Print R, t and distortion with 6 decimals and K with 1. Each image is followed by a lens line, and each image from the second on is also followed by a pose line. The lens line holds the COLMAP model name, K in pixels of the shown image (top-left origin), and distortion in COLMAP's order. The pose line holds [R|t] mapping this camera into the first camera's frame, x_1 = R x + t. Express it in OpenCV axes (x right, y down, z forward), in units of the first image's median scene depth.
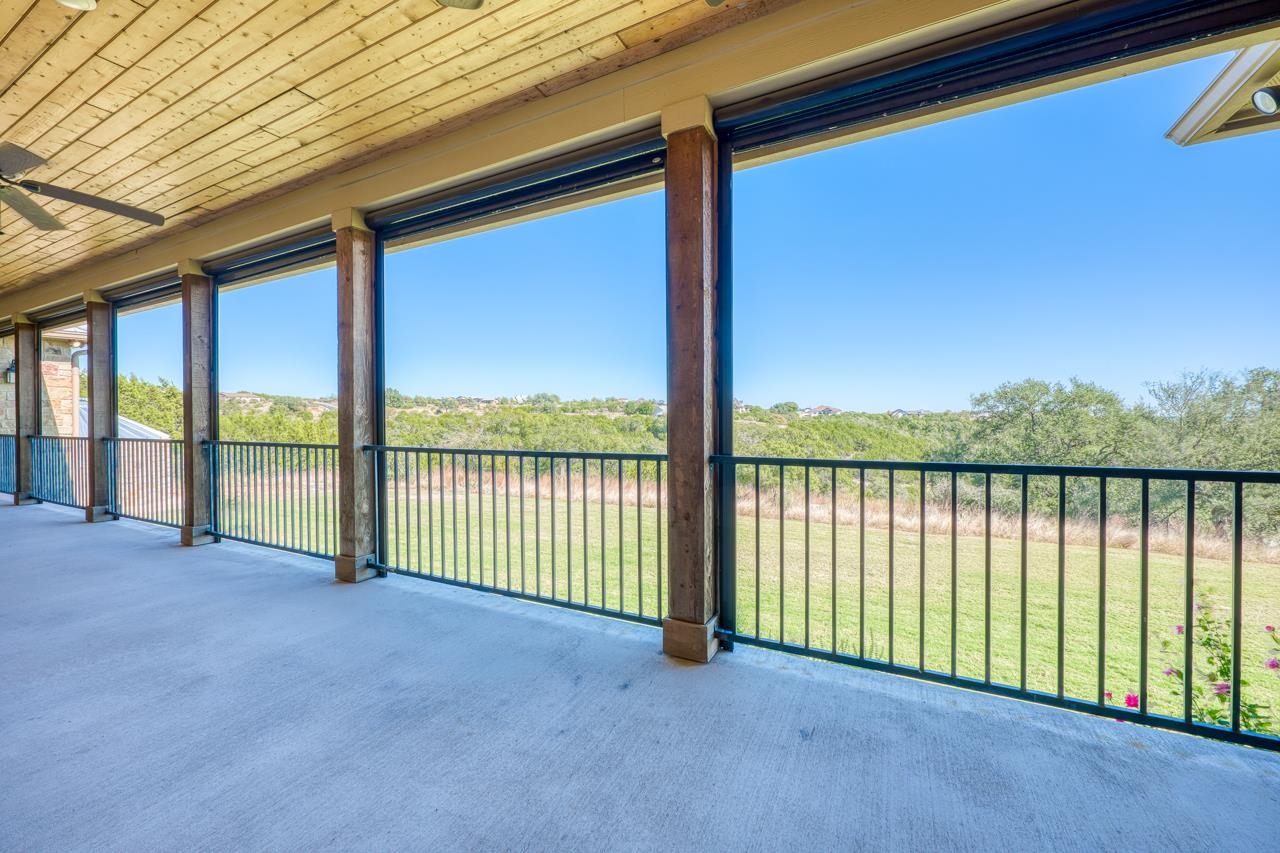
lens RADIAL K [[505.9, 0, 637.1], [0, 505.9, 425.1], [0, 0, 1]] dist [-0.000074, 0.000020]
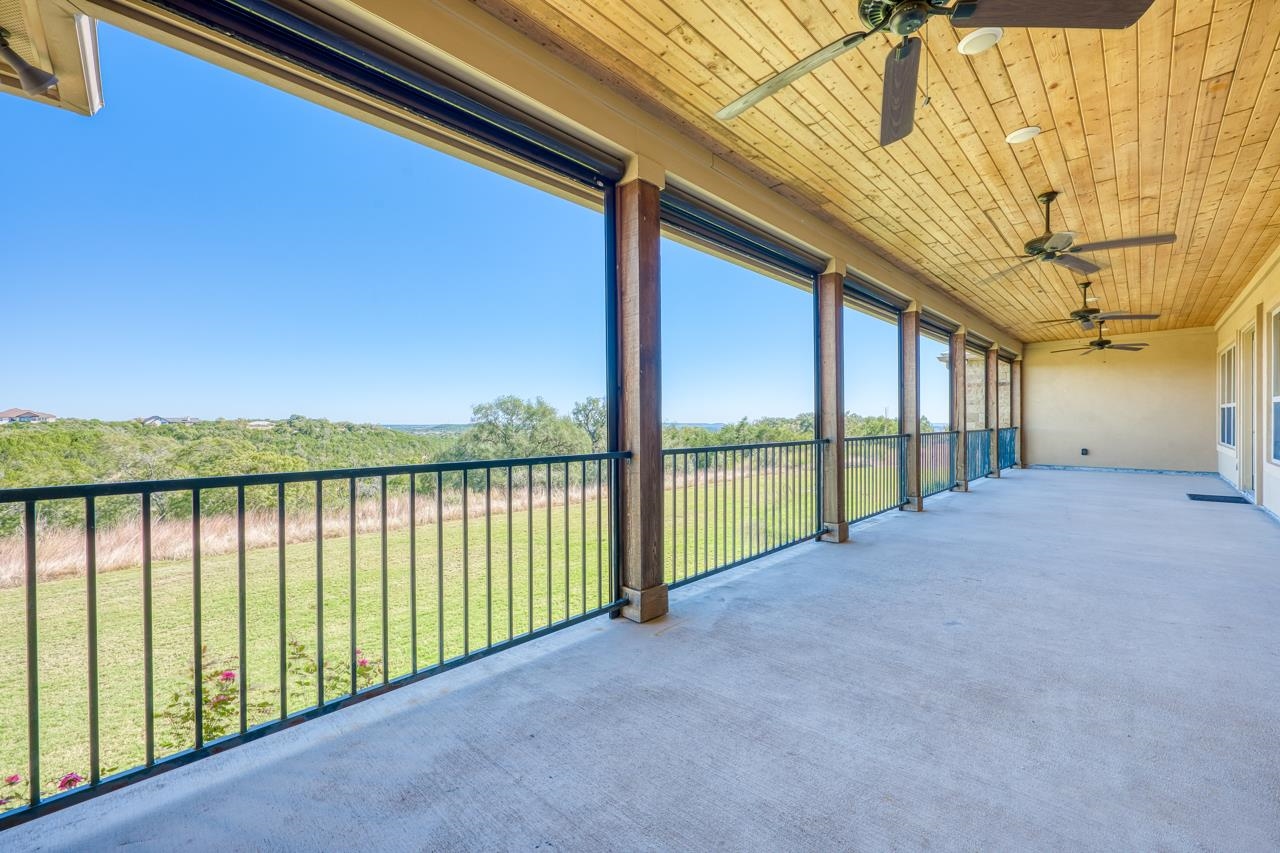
lens RADIAL K [[520.4, 0, 640.0], [0, 520.4, 426.5], [0, 0, 1]] dist [-0.000242, -0.000025]
pose [[0.305210, -0.002979, 0.952281, -0.998857], [0.016393, 0.999863, -0.002126, 0.001576], [-0.952144, 0.016260, 0.305217, 0.549074]]
